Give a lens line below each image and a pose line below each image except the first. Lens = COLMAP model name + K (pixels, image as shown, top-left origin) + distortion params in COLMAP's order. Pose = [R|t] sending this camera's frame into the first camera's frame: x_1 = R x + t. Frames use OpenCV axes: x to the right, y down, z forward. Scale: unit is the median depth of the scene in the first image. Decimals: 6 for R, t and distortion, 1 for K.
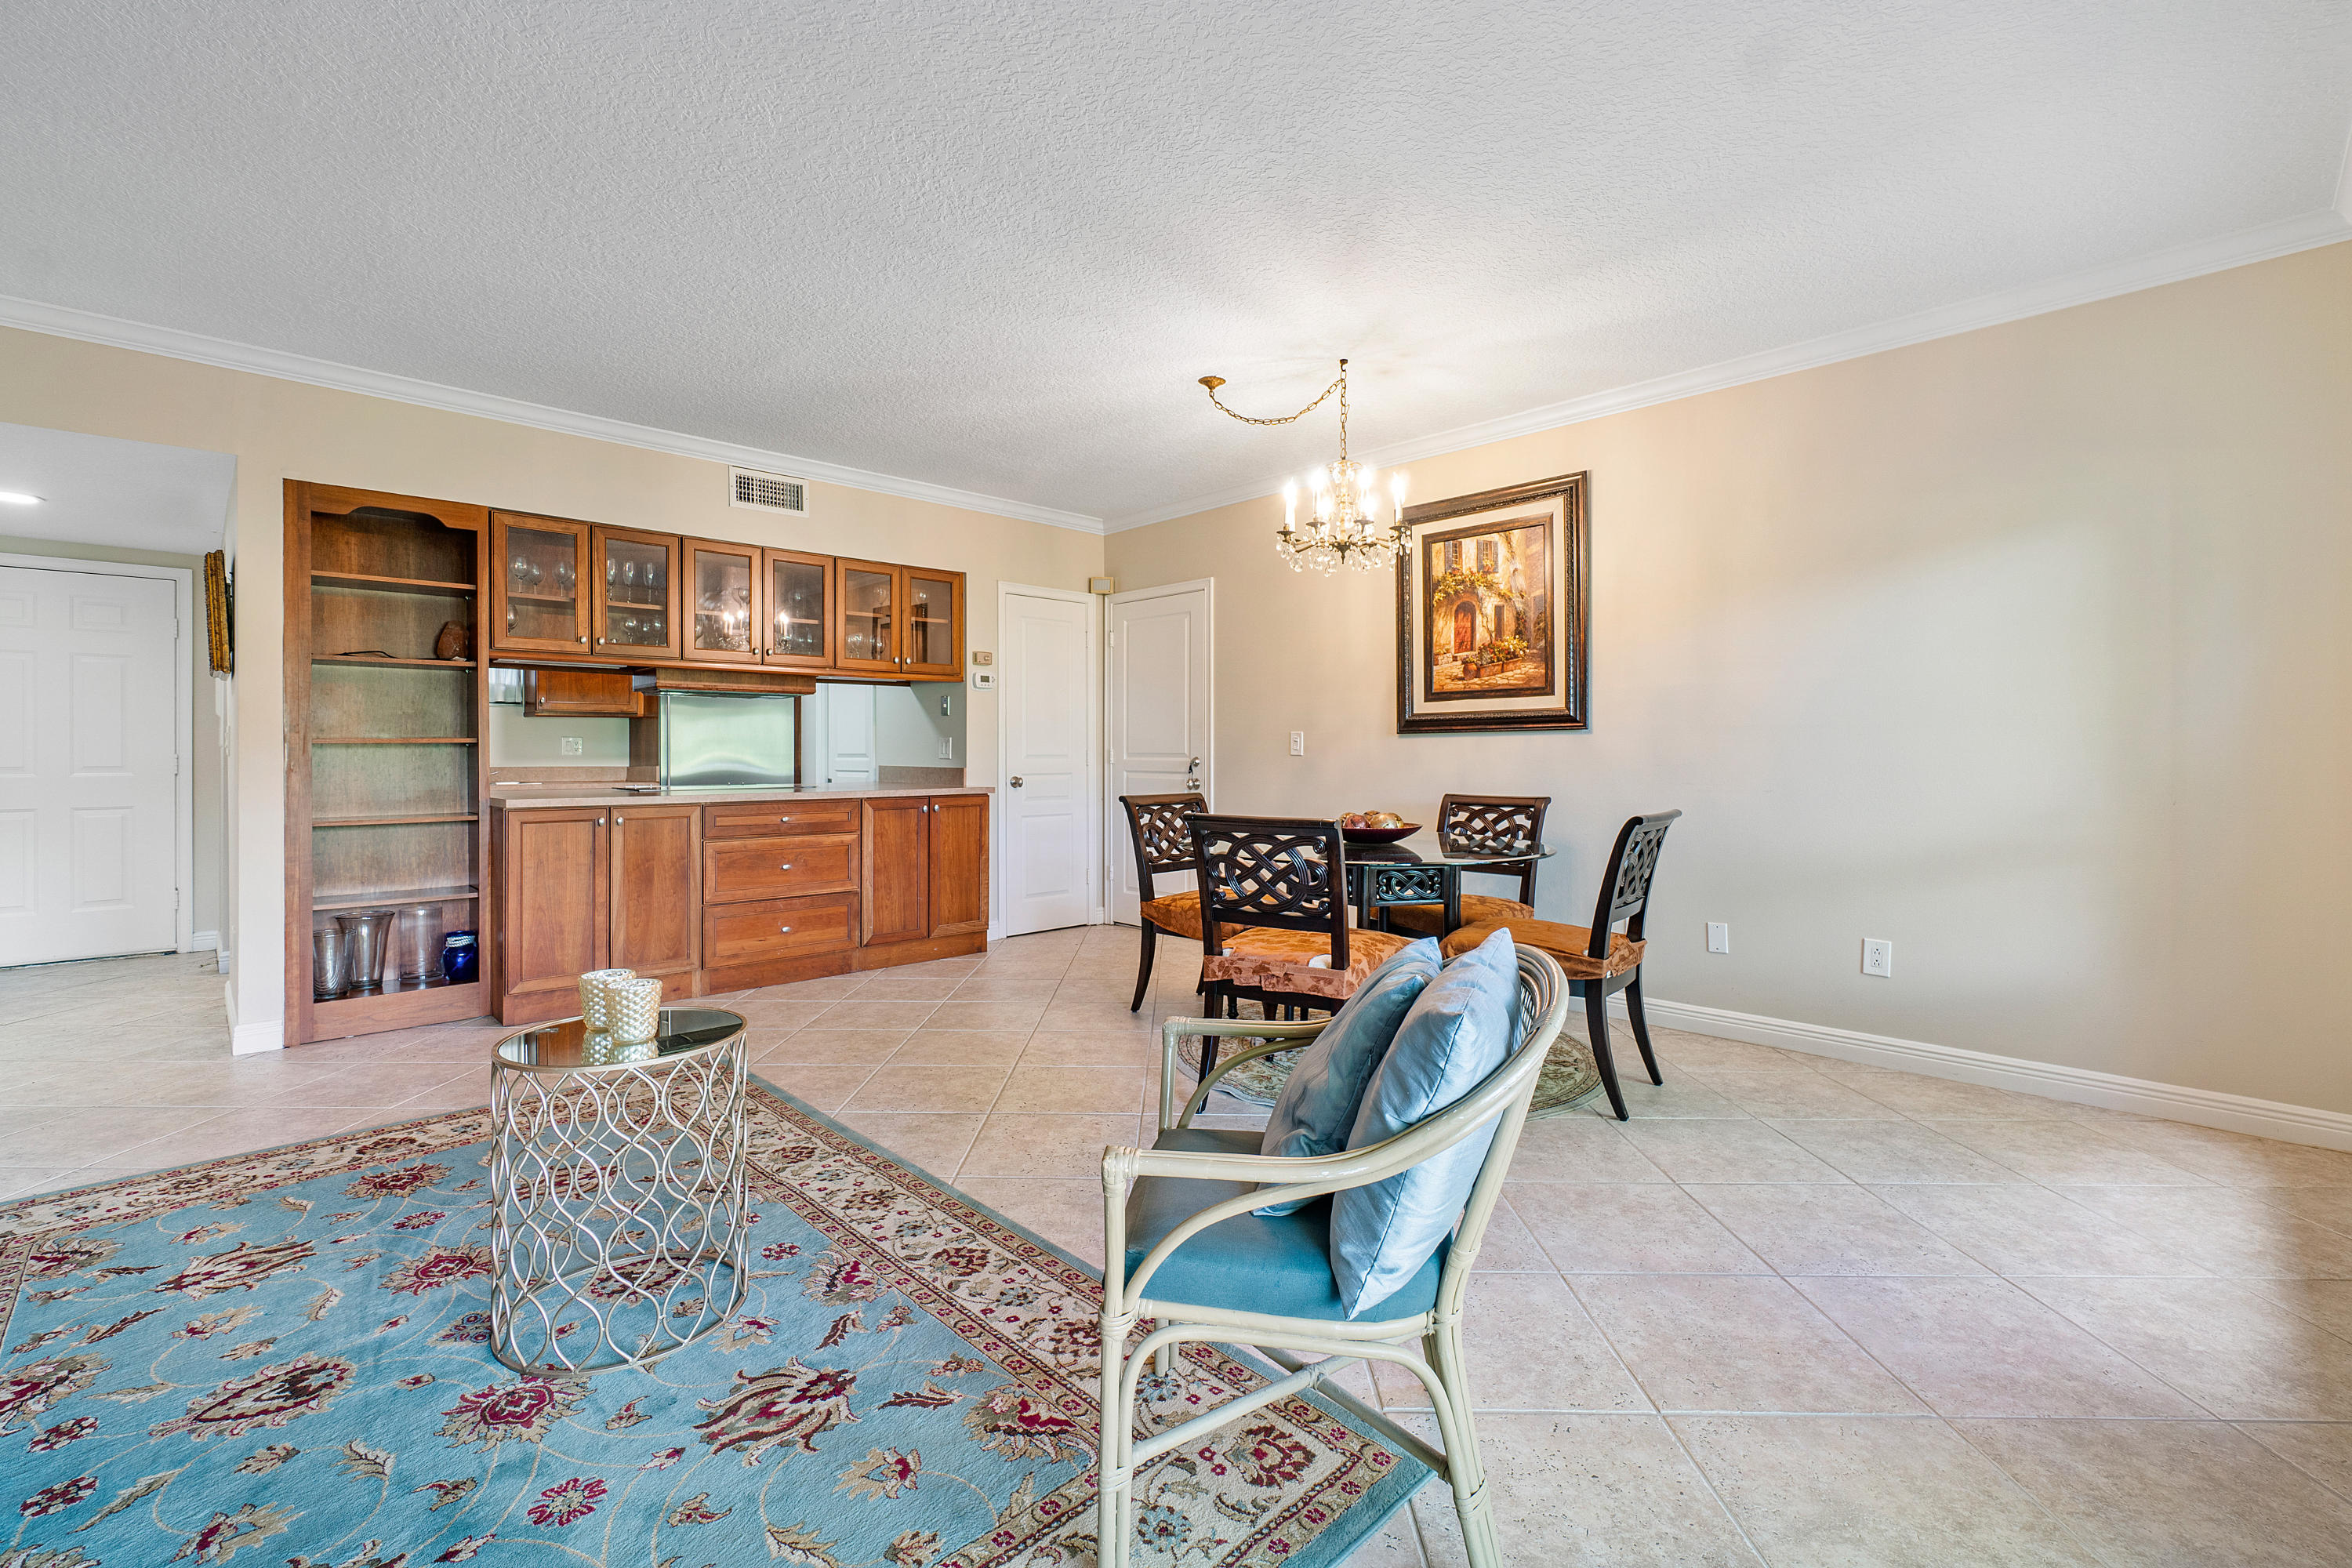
lens RADIAL K [[1037.3, 0, 1169.5], [0, 1037.3, 742.4], [0, 0, 1]] dist [-0.002385, -0.000695]
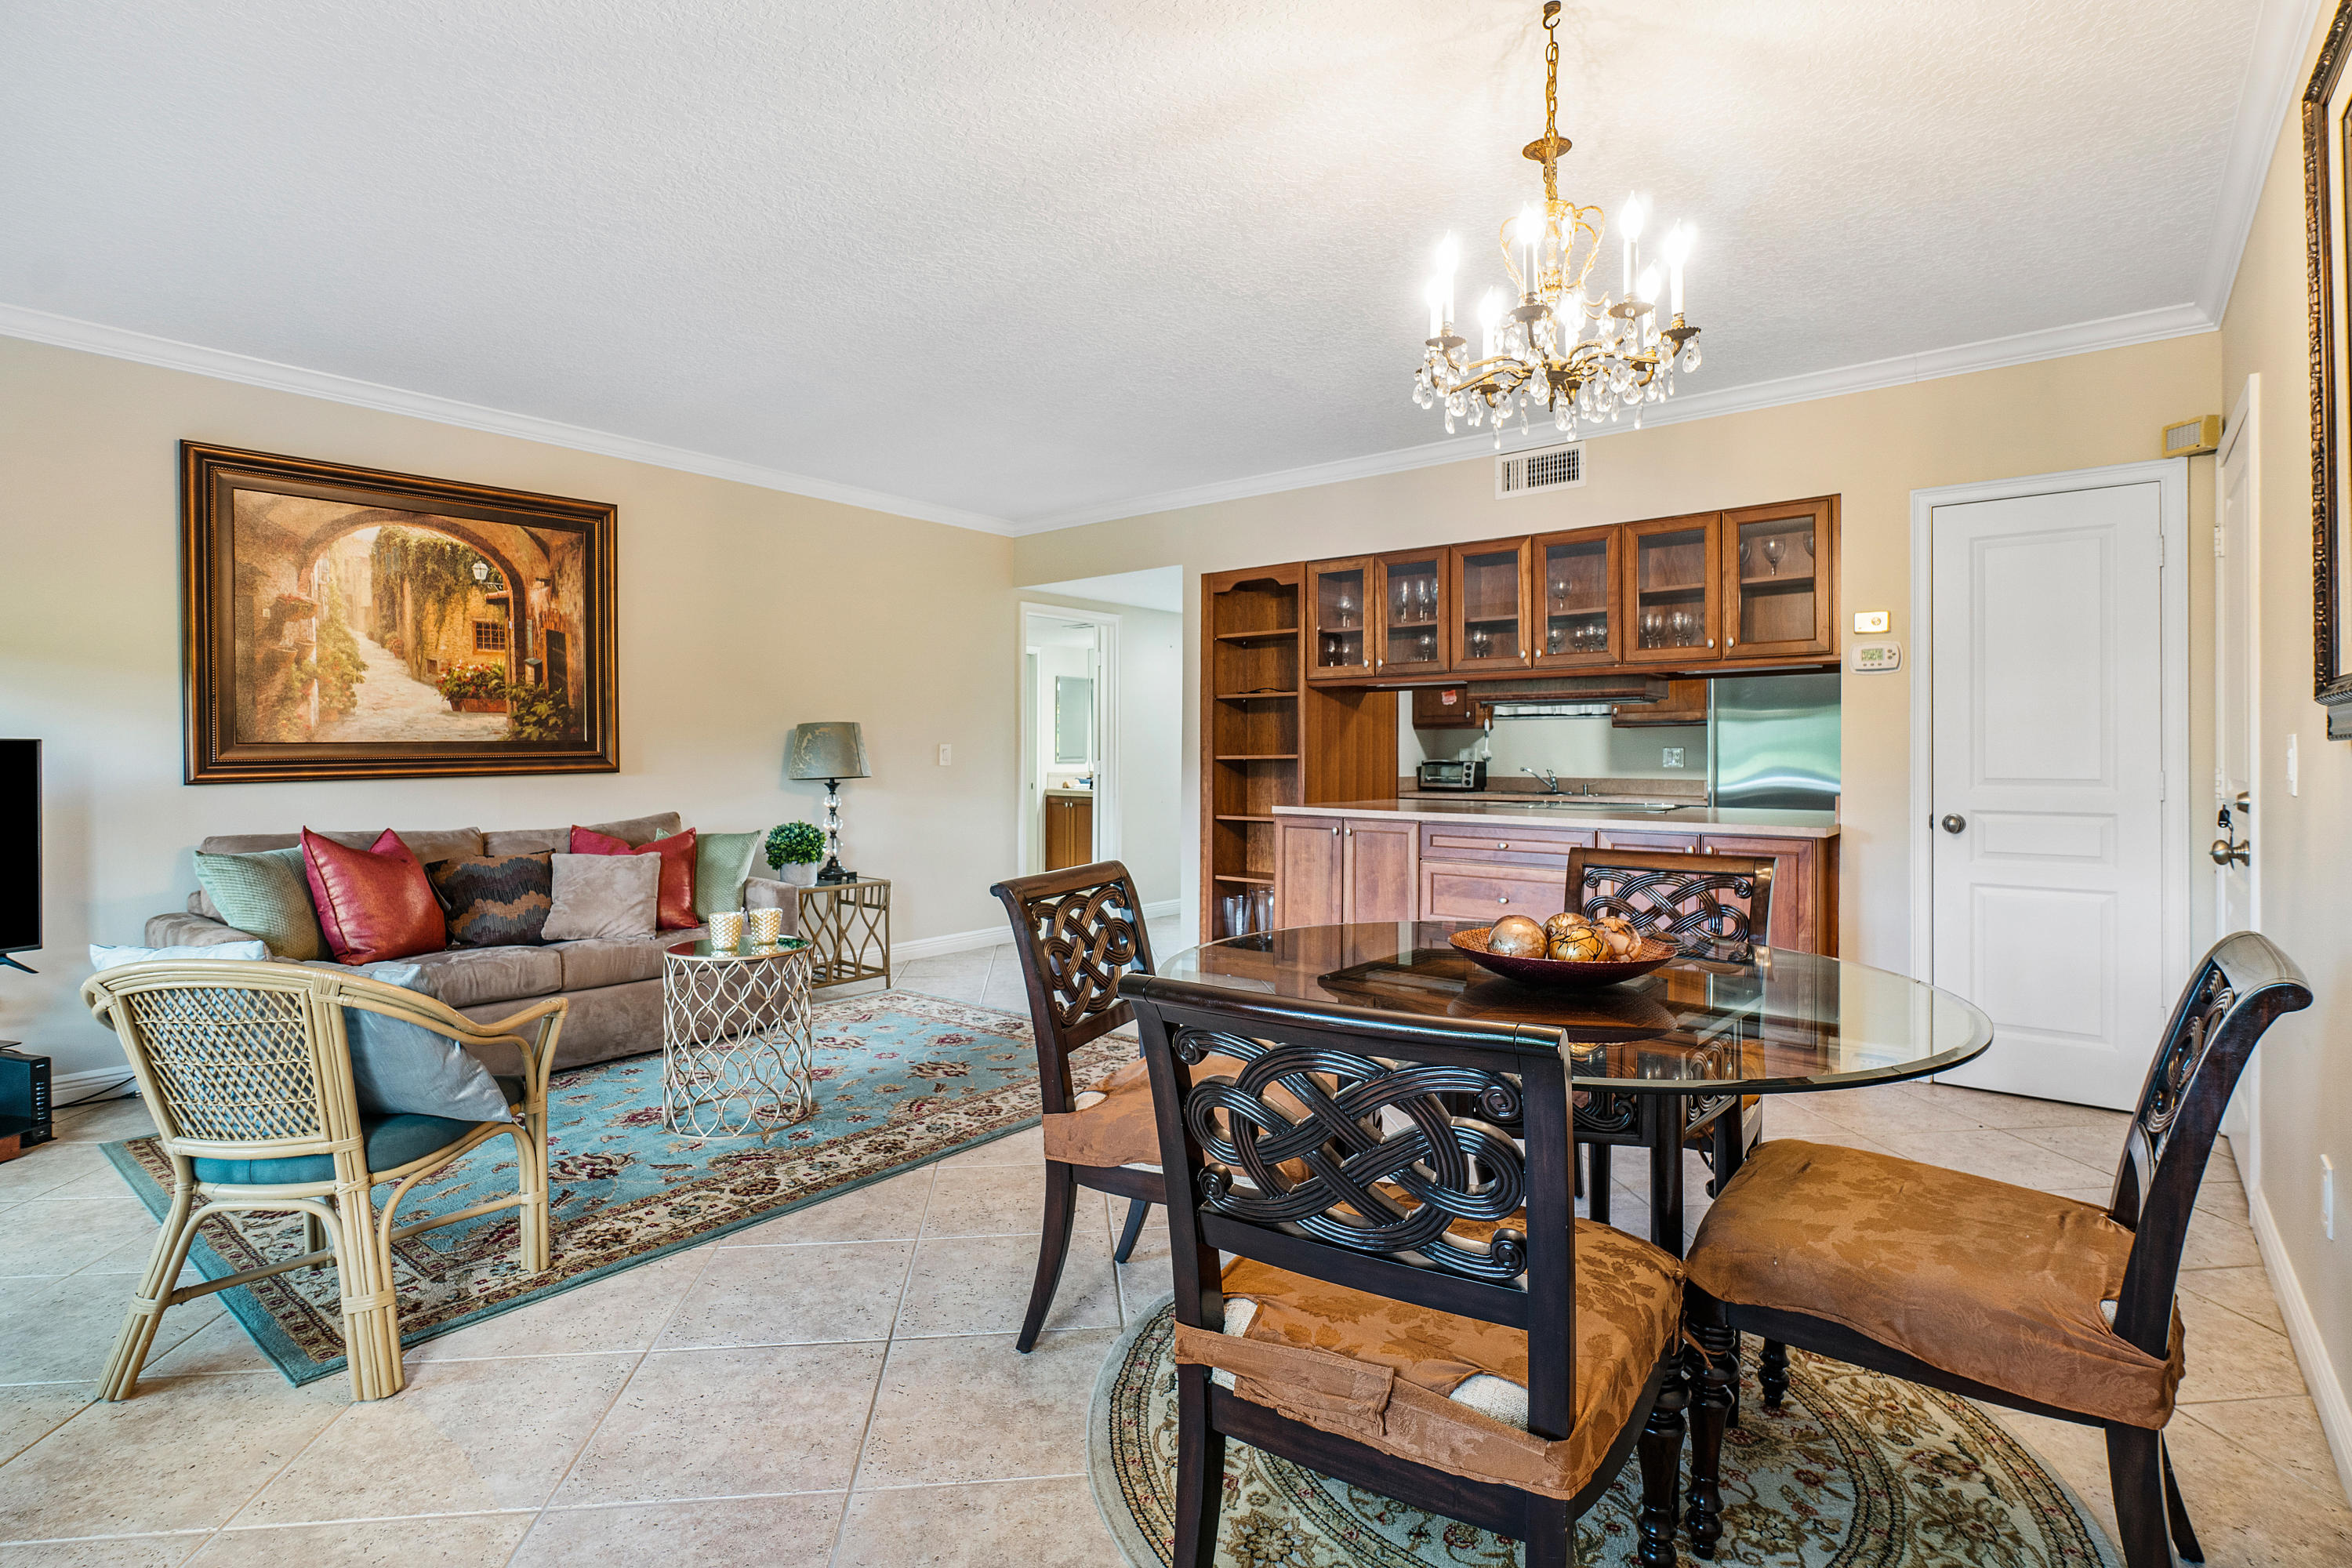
lens RADIAL K [[1123.9, 0, 1172.9], [0, 1123.9, 776.8], [0, 0, 1]] dist [-0.013470, 0.004221]
pose [[0.129086, 0.022607, -0.991376, 0.847059], [0.009052, 0.999672, 0.023975, -0.015950], [0.991592, -0.012069, 0.128839, 0.944819]]
